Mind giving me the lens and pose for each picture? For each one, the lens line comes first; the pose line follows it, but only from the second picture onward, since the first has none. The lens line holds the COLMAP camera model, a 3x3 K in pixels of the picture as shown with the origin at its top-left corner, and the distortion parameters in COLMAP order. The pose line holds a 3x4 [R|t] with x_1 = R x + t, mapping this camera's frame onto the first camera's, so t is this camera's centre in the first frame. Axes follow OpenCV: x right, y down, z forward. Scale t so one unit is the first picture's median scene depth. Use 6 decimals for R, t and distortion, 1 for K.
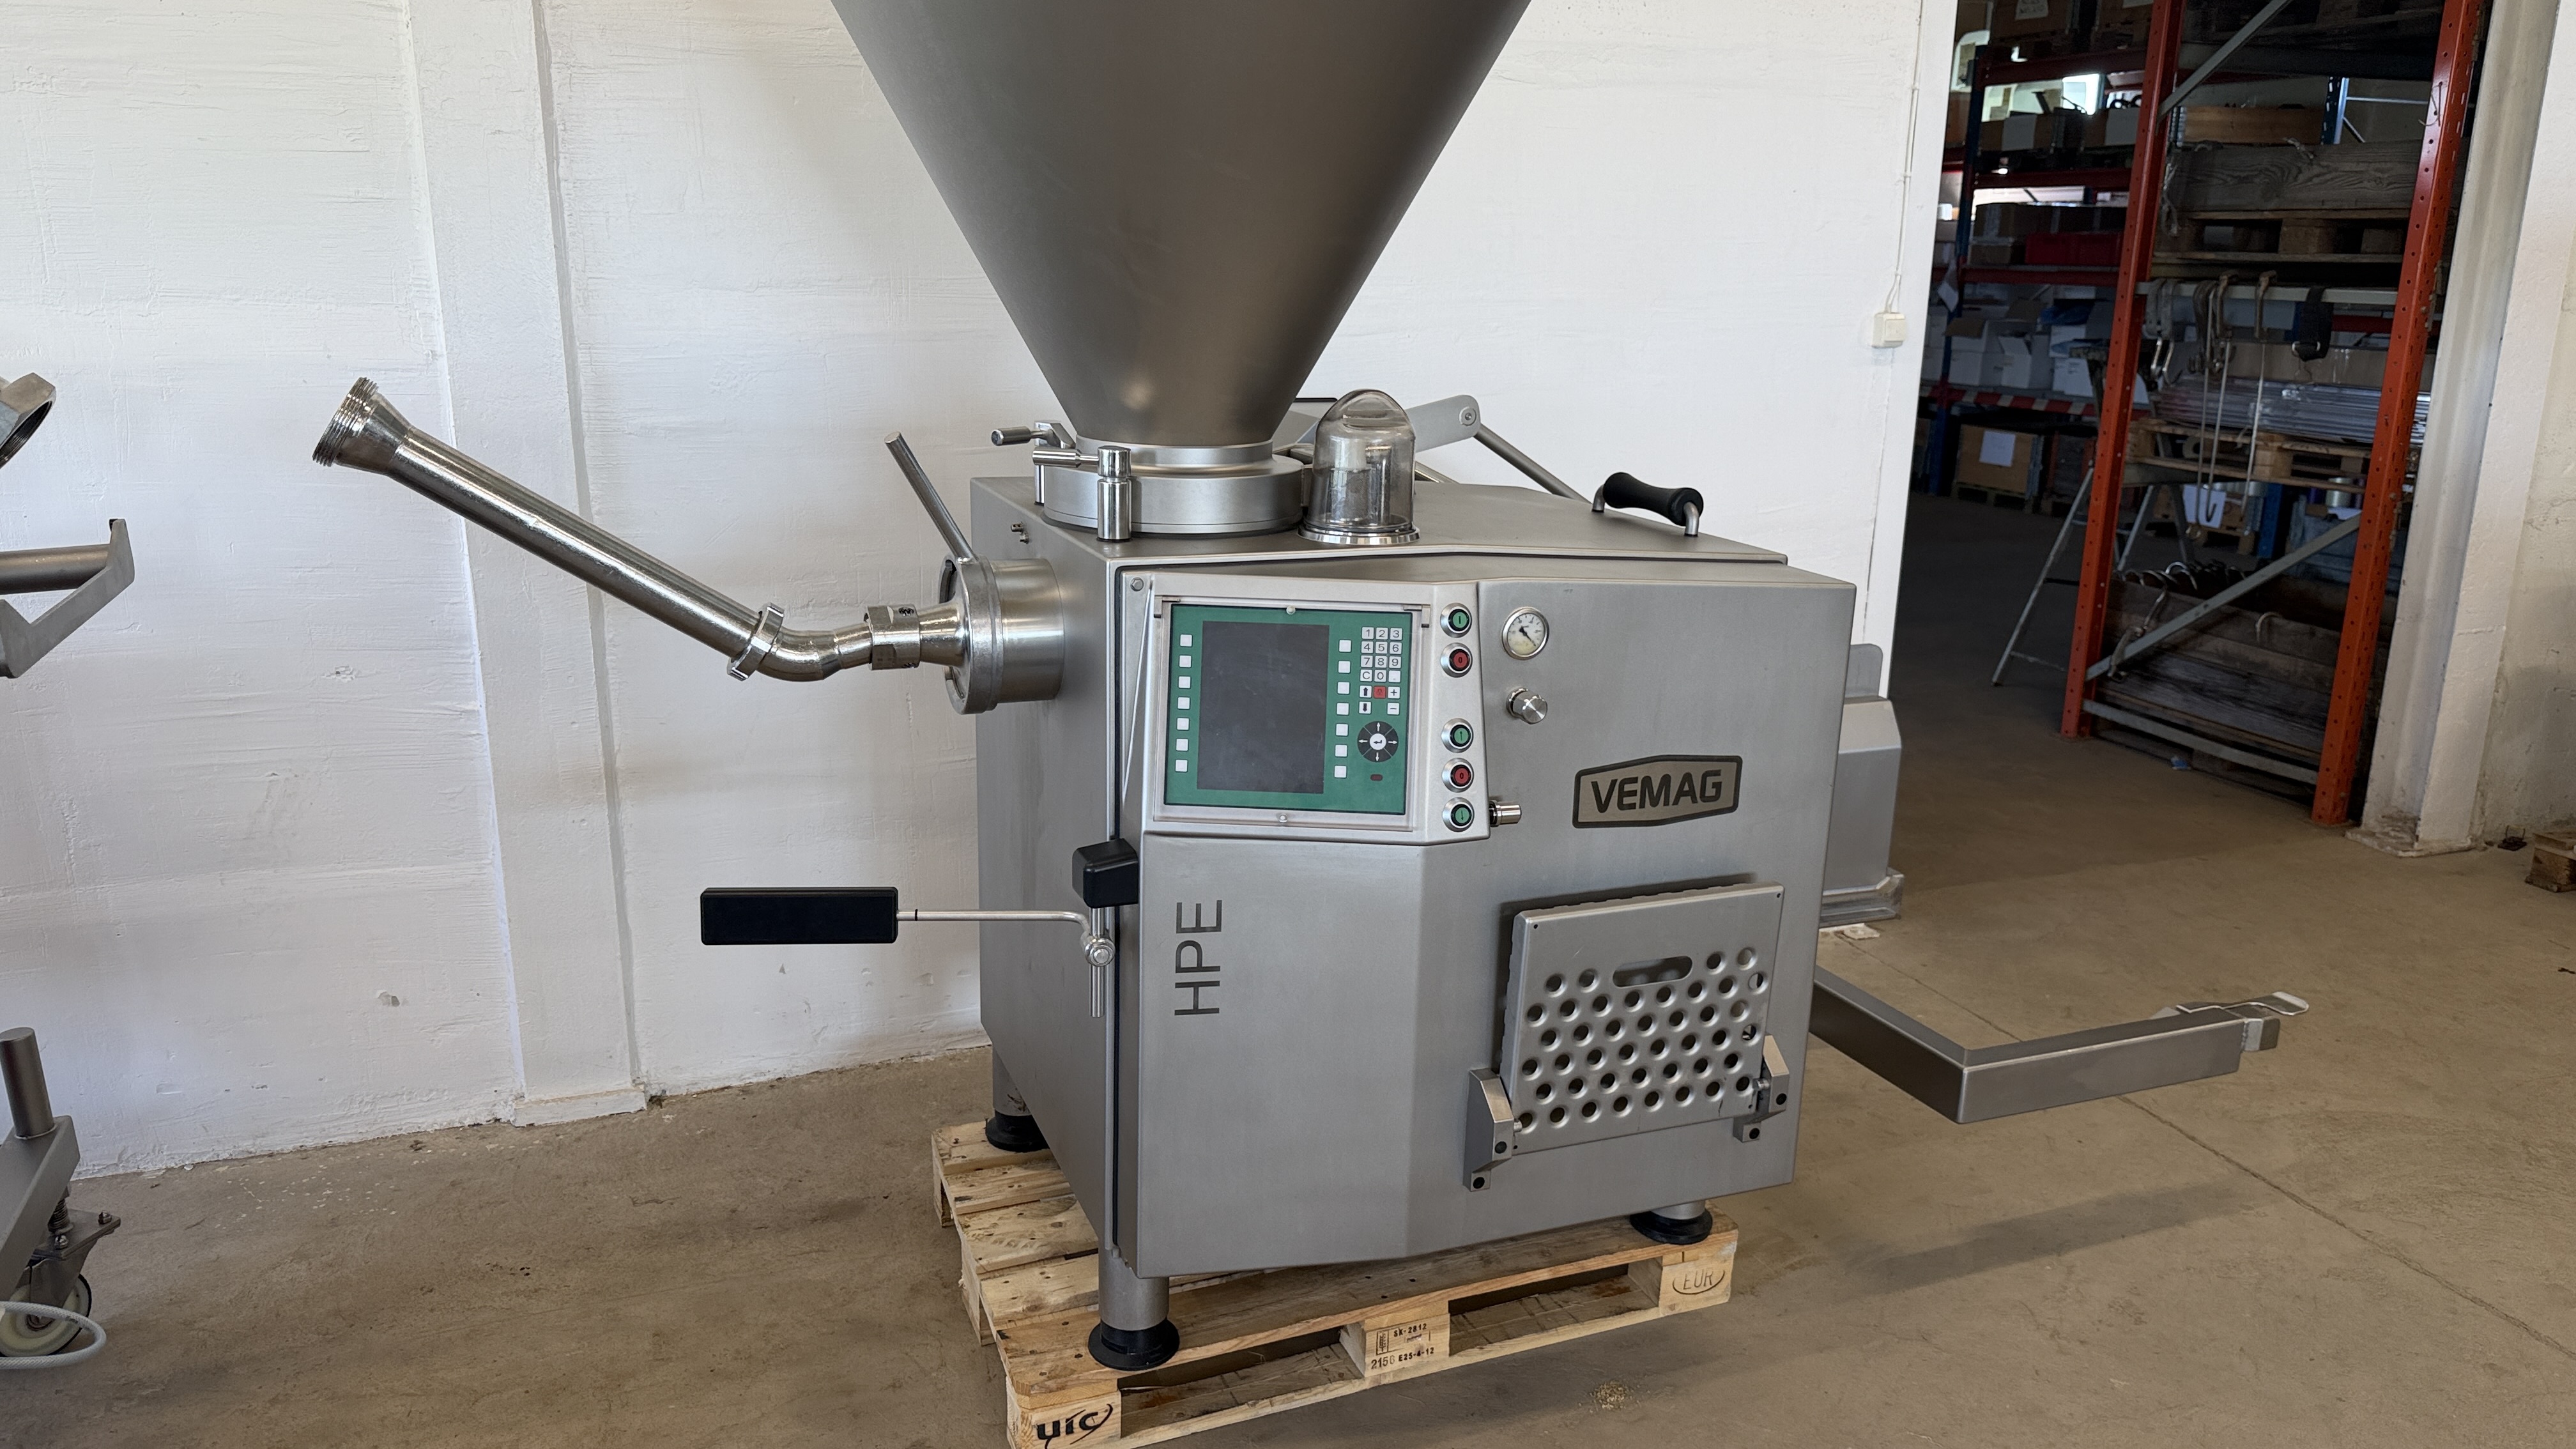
lens RADIAL K [[1767.5, 0, 1281.7], [0, 1767.5, 714.4], [0, 0, 1]] dist [0.141904, -0.180686]
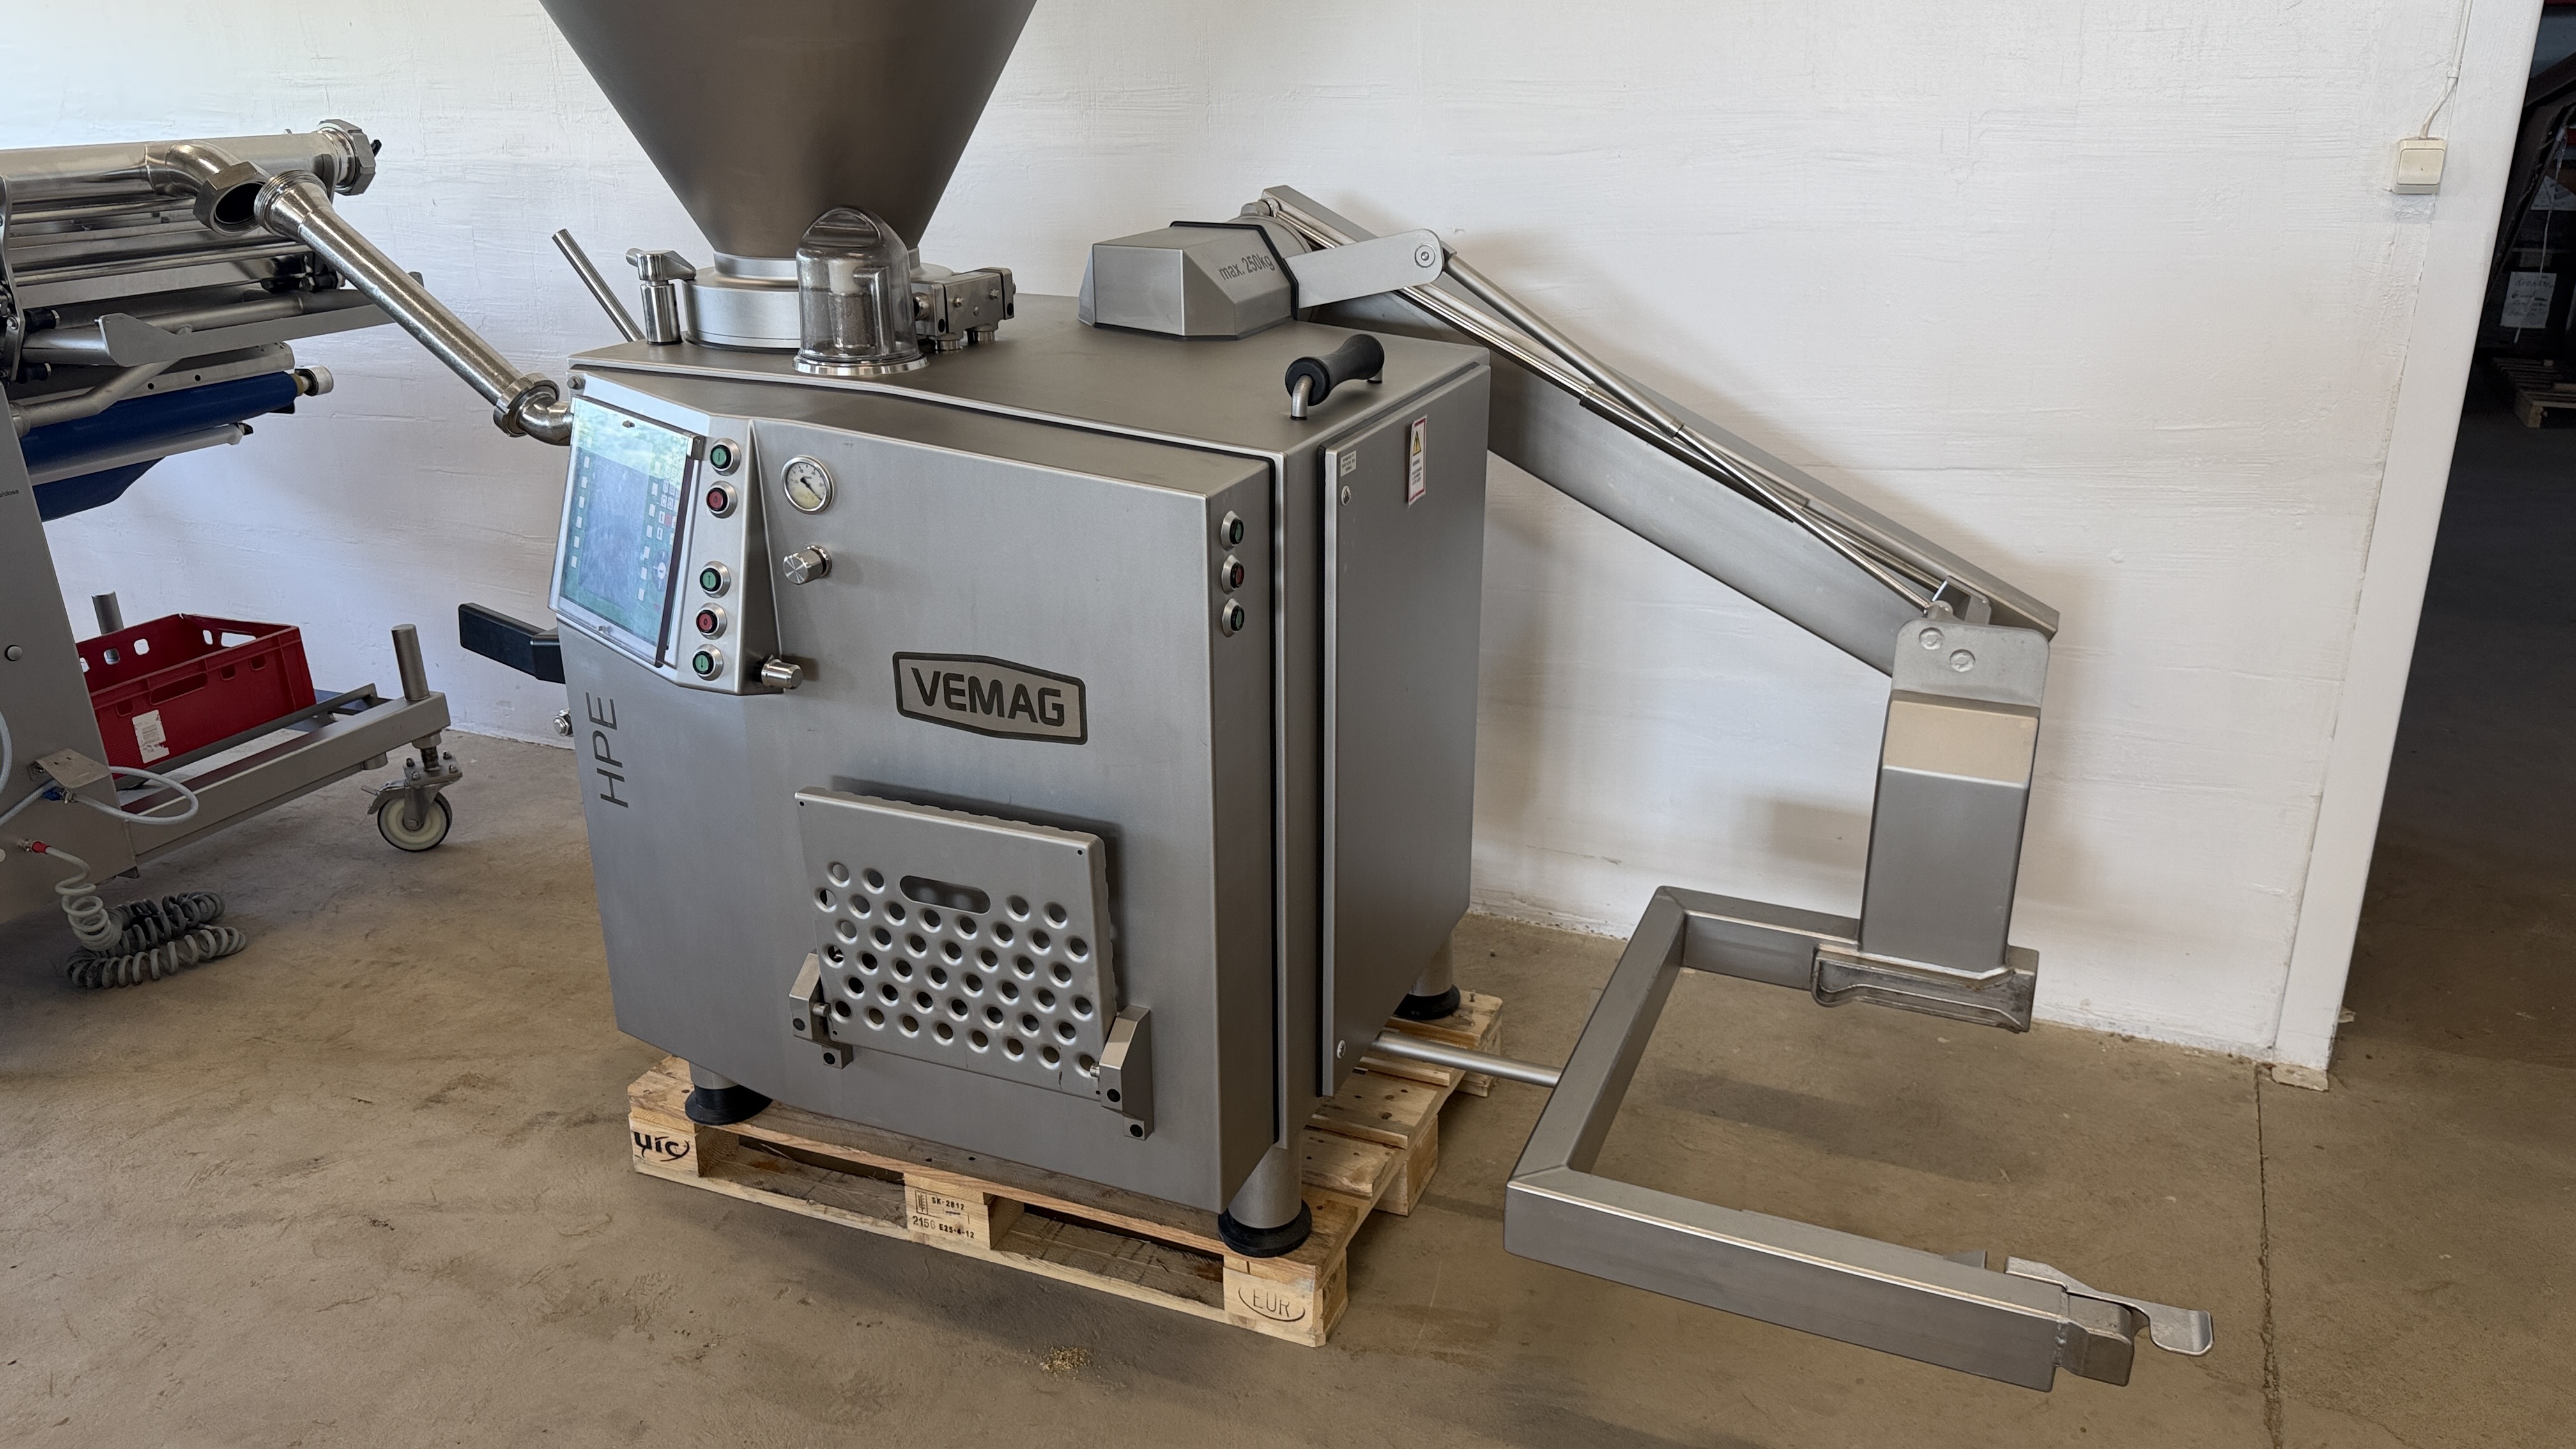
lens RADIAL K [[1767.5, 0, 1281.7], [0, 1767.5, 714.4], [0, 0, 1]] dist [0.141904, -0.180686]
pose [[0.719477, 0.220674, -0.658526, 0.897261], [-0.161744, 0.975346, 0.150128, -0.102583], [0.675420, -0.001501, 0.737432, 0.468753]]
